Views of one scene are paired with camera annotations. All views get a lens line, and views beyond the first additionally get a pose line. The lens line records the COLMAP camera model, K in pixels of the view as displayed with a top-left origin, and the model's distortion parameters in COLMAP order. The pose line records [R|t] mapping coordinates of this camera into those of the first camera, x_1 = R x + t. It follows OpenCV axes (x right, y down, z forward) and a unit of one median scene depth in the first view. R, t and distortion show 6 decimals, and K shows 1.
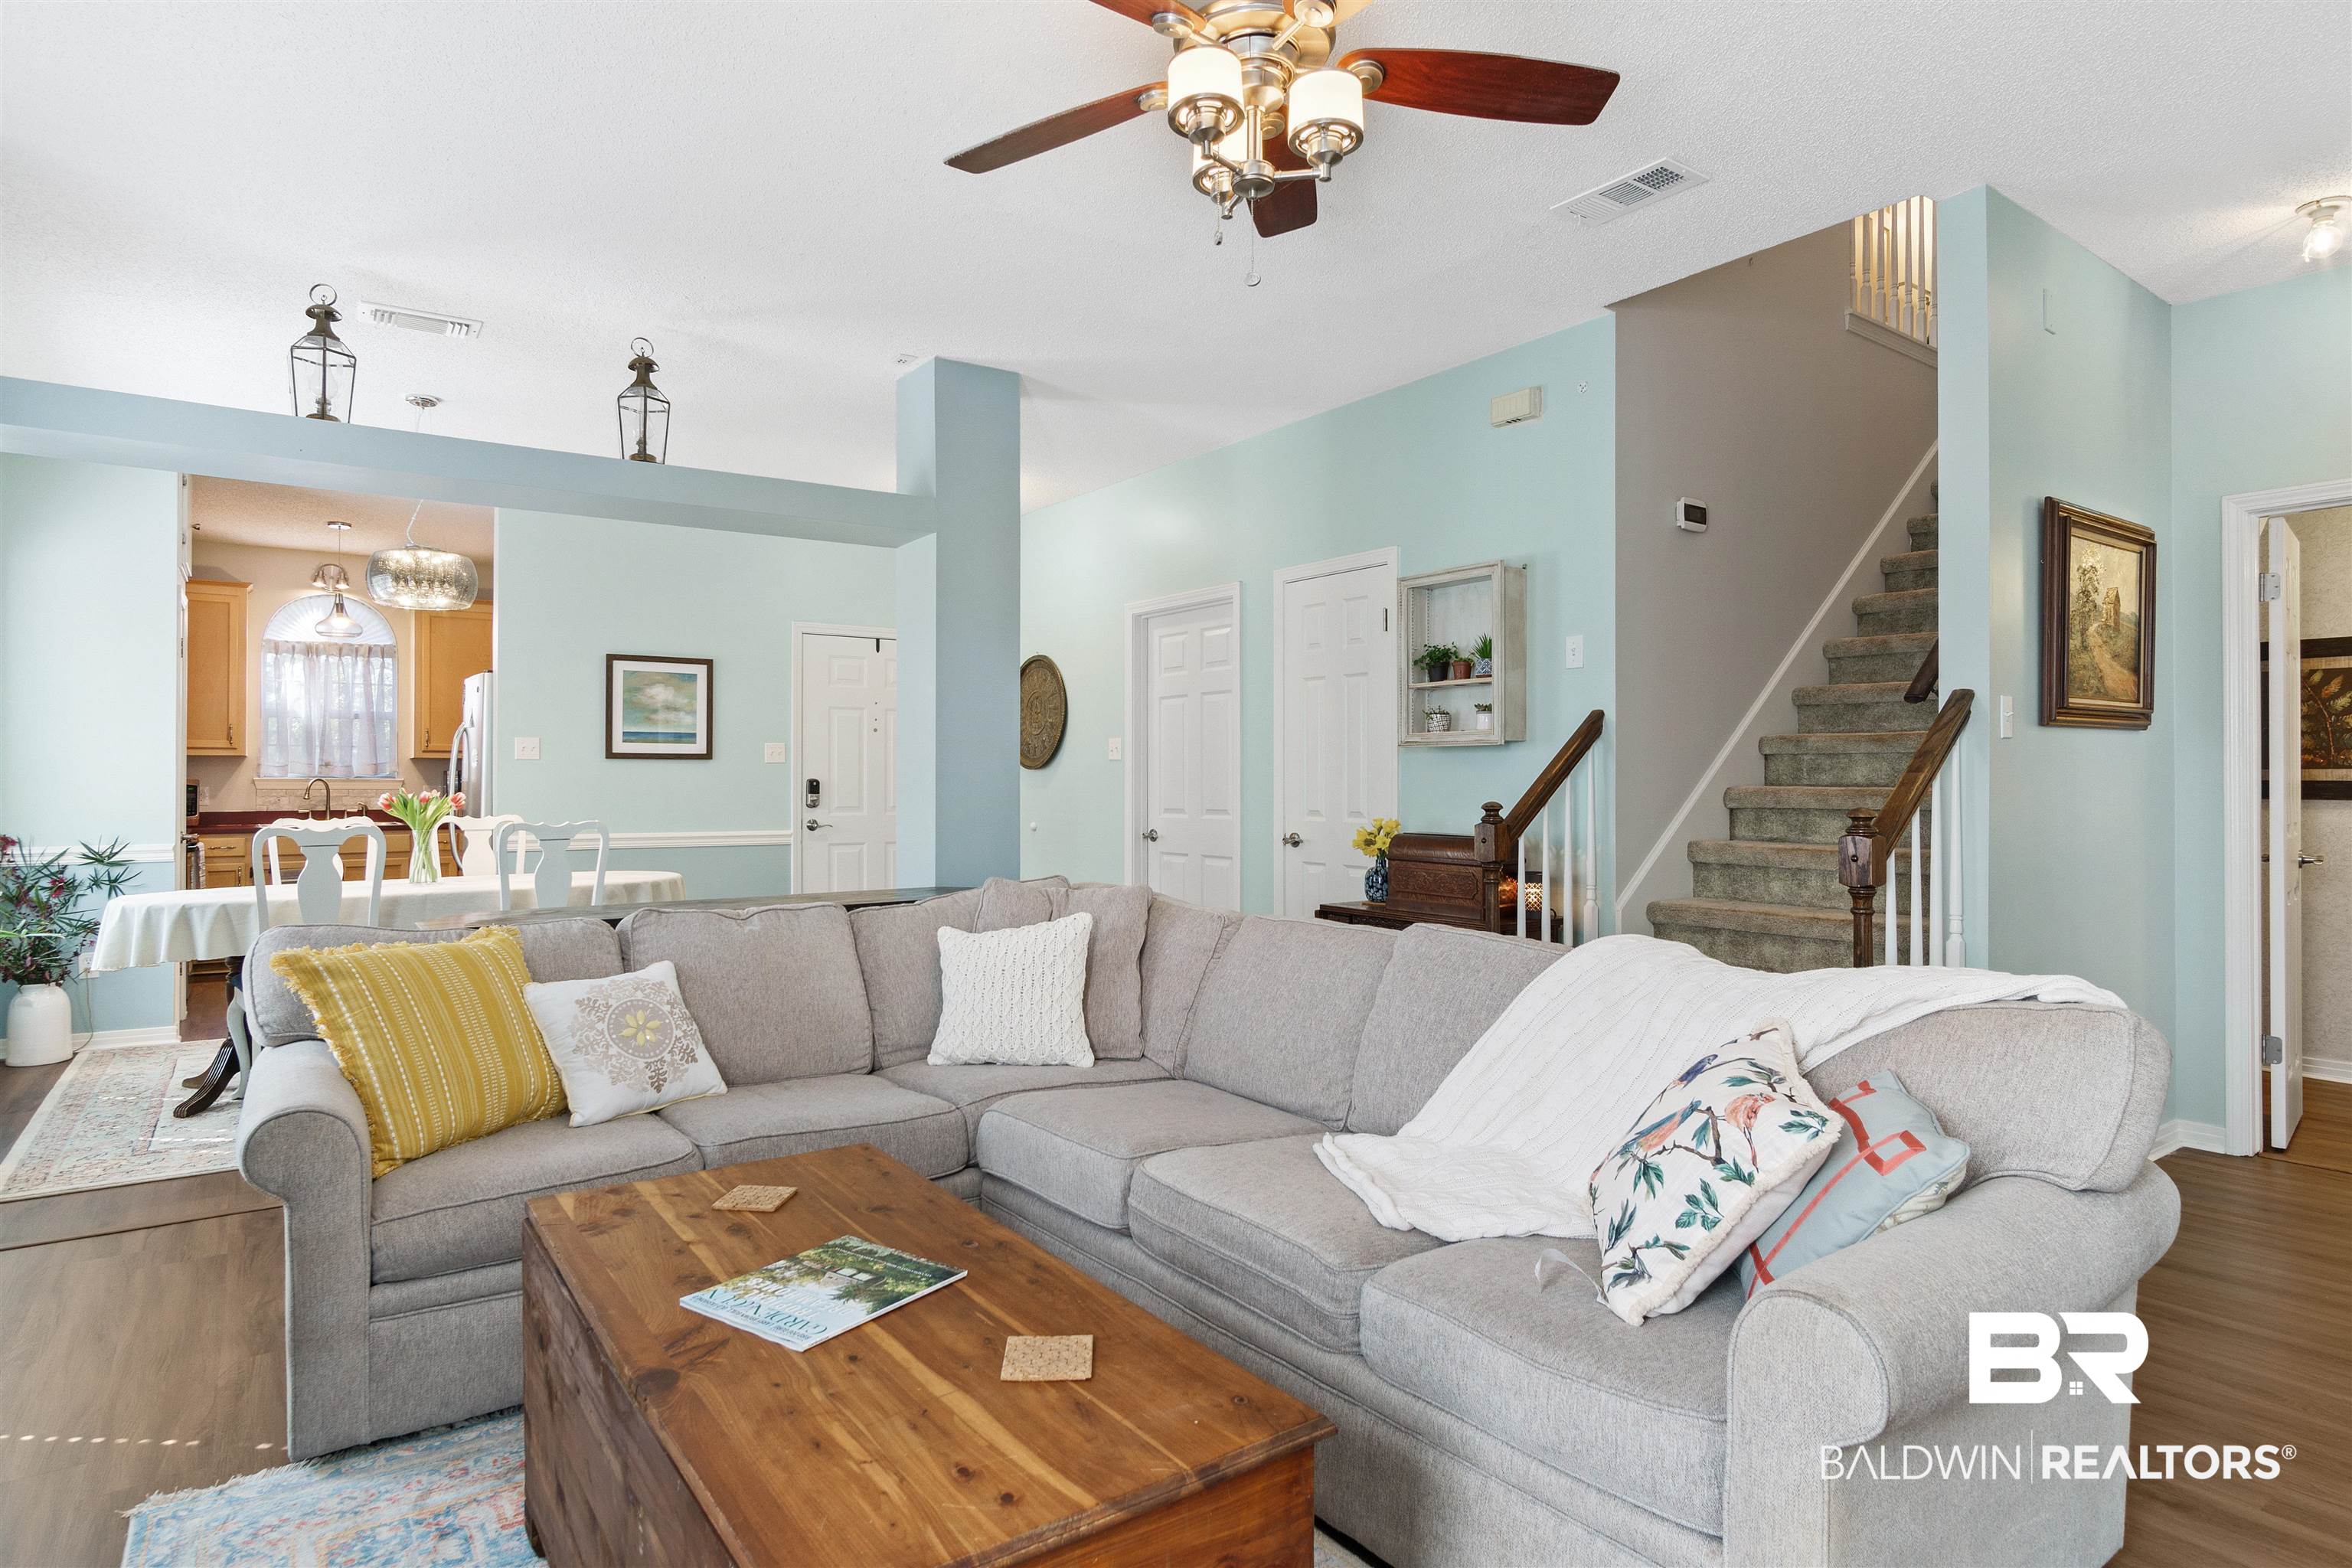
lens RADIAL K [[1267.0, 0, 1162.9], [0, 1267.0, 769.8], [0, 0, 1]] dist [-0.004931, -0.000350]
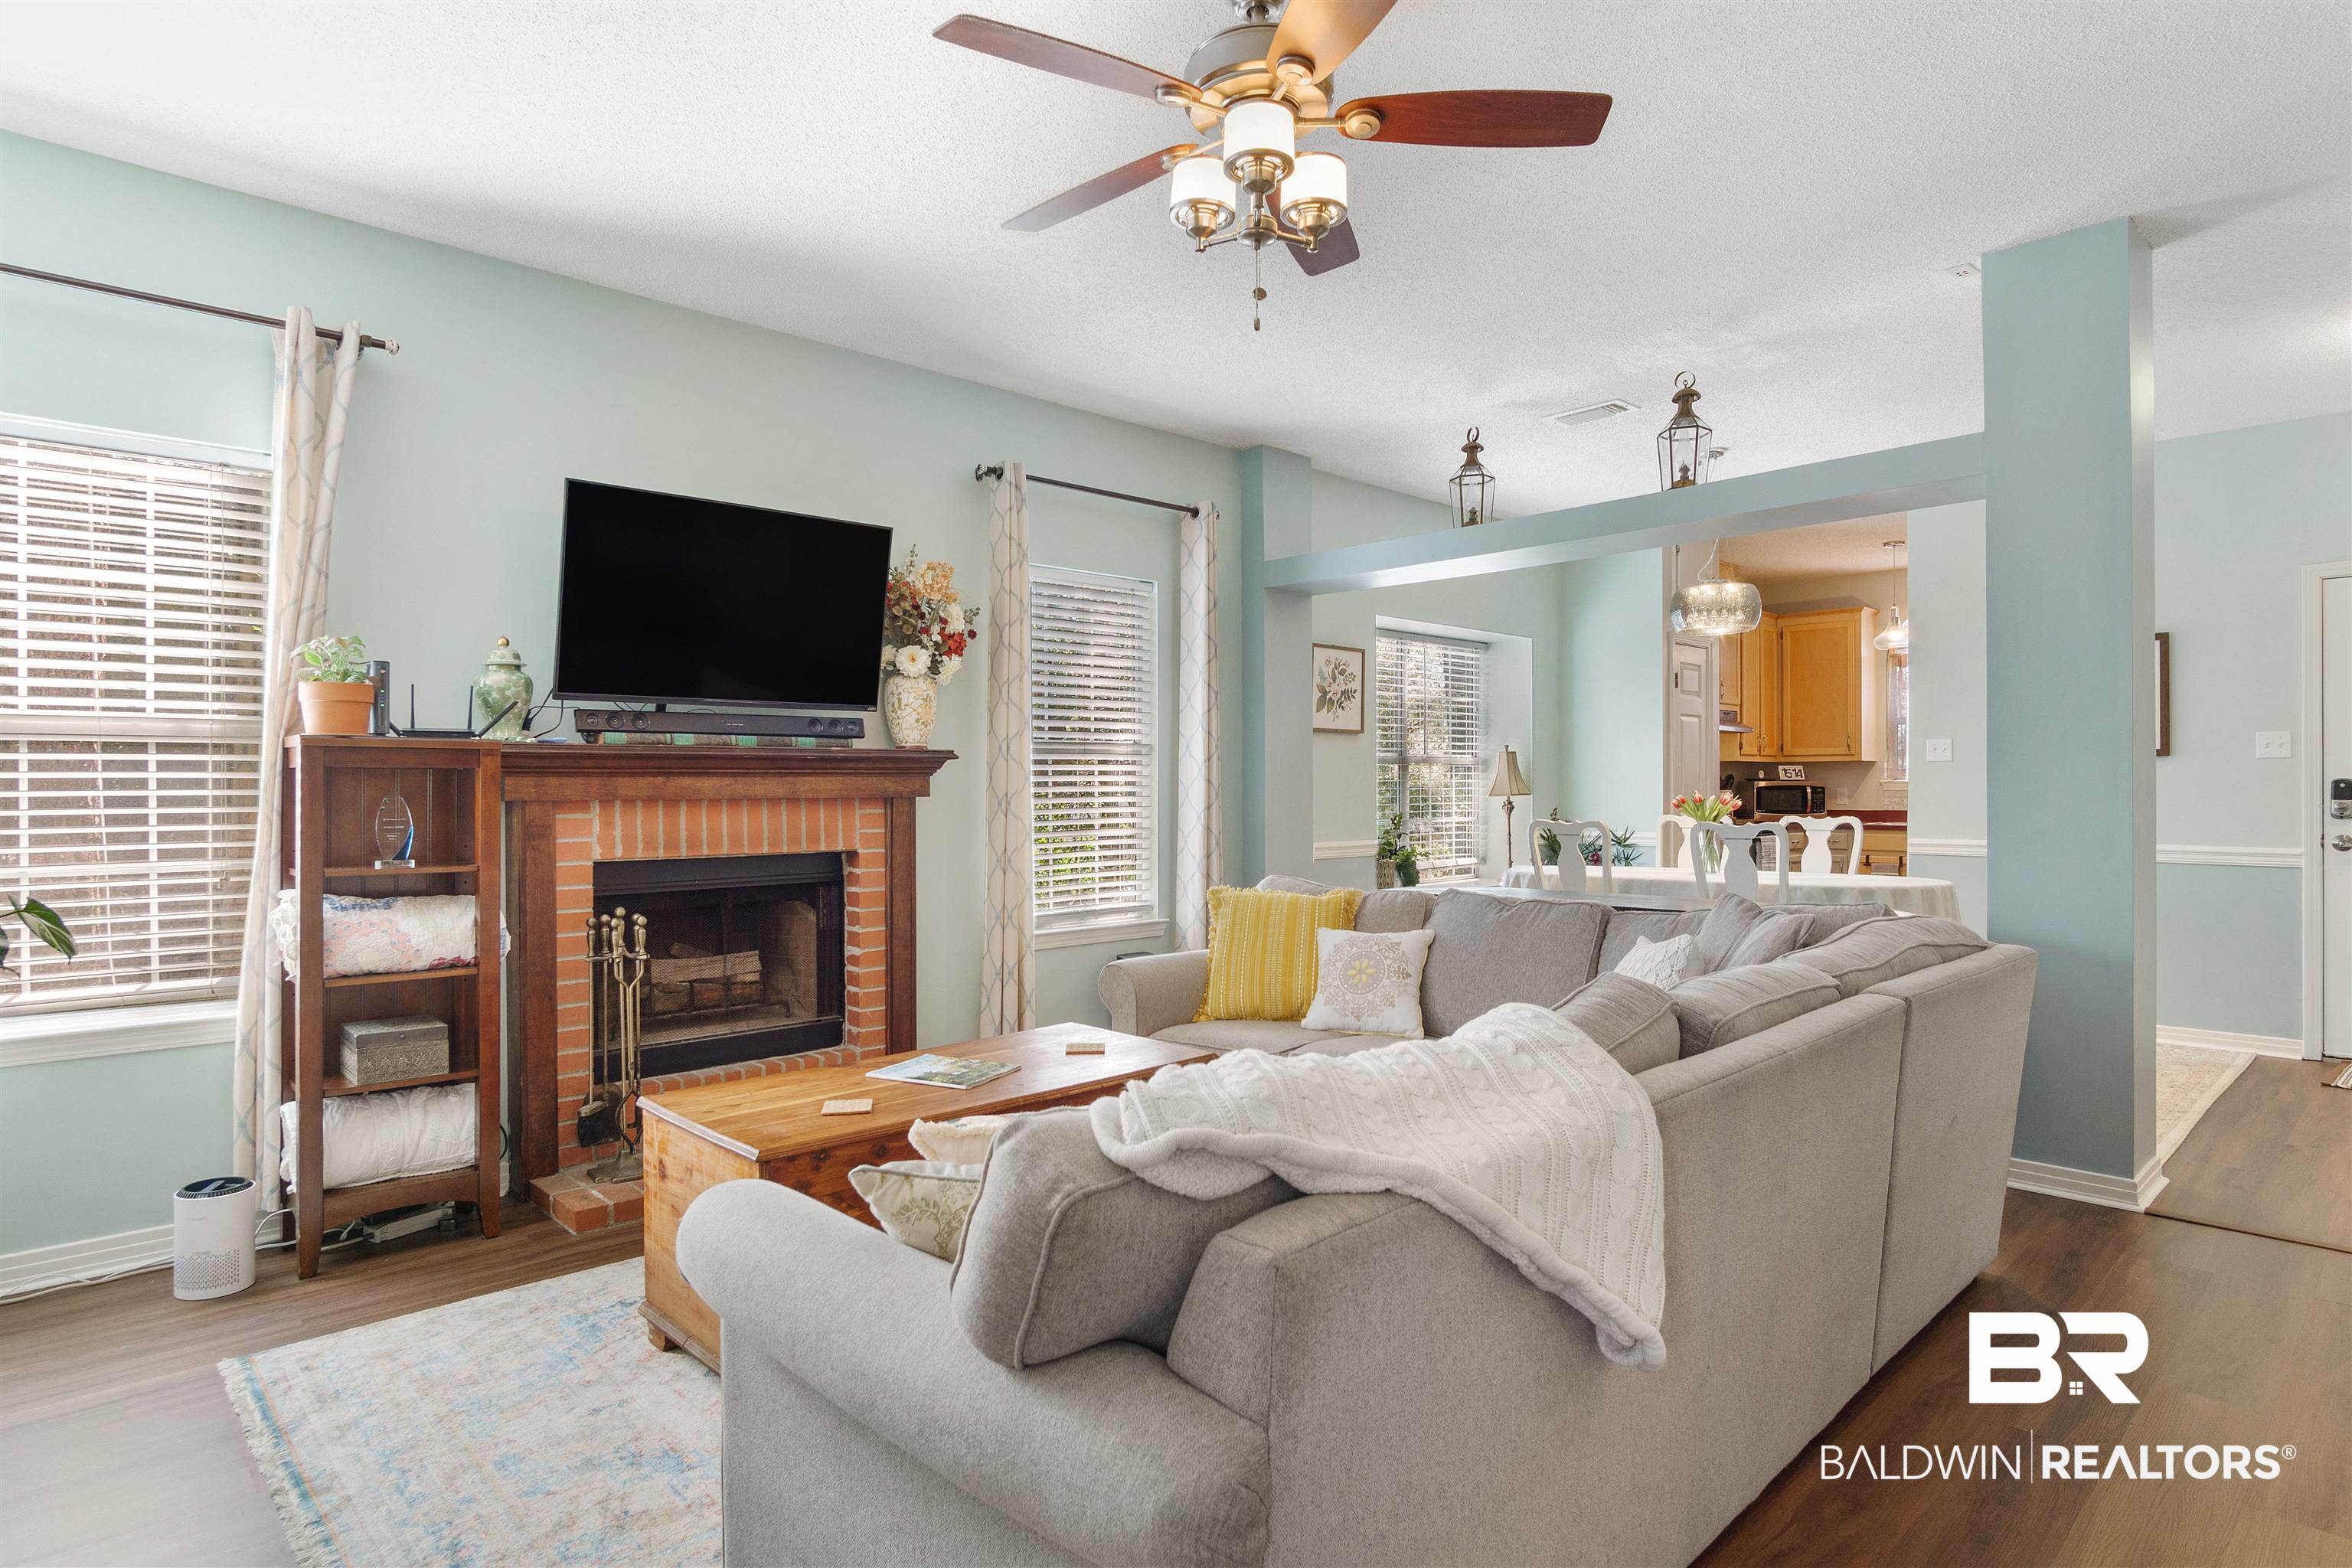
lens RADIAL K [[1267.0, 0, 1154.1], [0, 1267.0, 796.2], [0, 0, 1]] dist [-0.004931, -0.000350]
pose [[0.125460, 0.007301, -0.992072, 0.386845], [0.014167, 0.999858, 0.009150, 0.001267], [0.991997, -0.015203, 0.125339, 0.269302]]
